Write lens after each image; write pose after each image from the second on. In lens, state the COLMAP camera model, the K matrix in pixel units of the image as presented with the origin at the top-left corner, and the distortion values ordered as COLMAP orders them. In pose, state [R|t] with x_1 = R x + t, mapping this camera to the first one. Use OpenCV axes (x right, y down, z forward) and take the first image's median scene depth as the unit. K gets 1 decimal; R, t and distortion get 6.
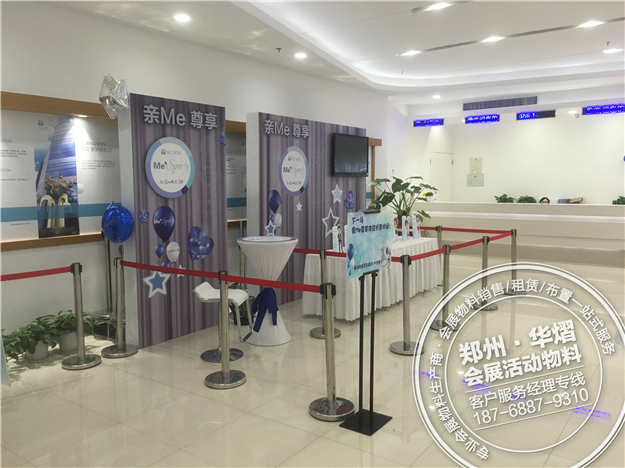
lens RADIAL K [[524.9, 0, 312.5], [0, 524.9, 234.0], [0, 0, 1]] dist [0.035467, -0.000333]
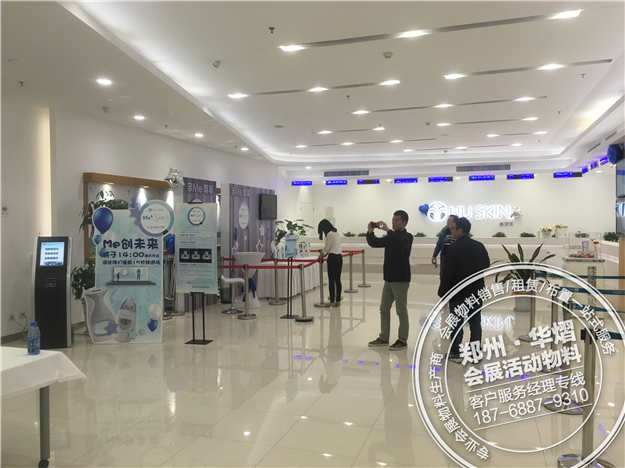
lens RADIAL K [[507.4, 0, 315.2], [0, 507.4, 243.5], [0, 0, 1]] dist [0.105066, 0.000106]
pose [[0.951488, -0.015637, 0.307288, -0.252870], [0.034352, 0.997863, -0.055590, 0.051925], [-0.305761, 0.063449, 0.949992, -0.490404]]
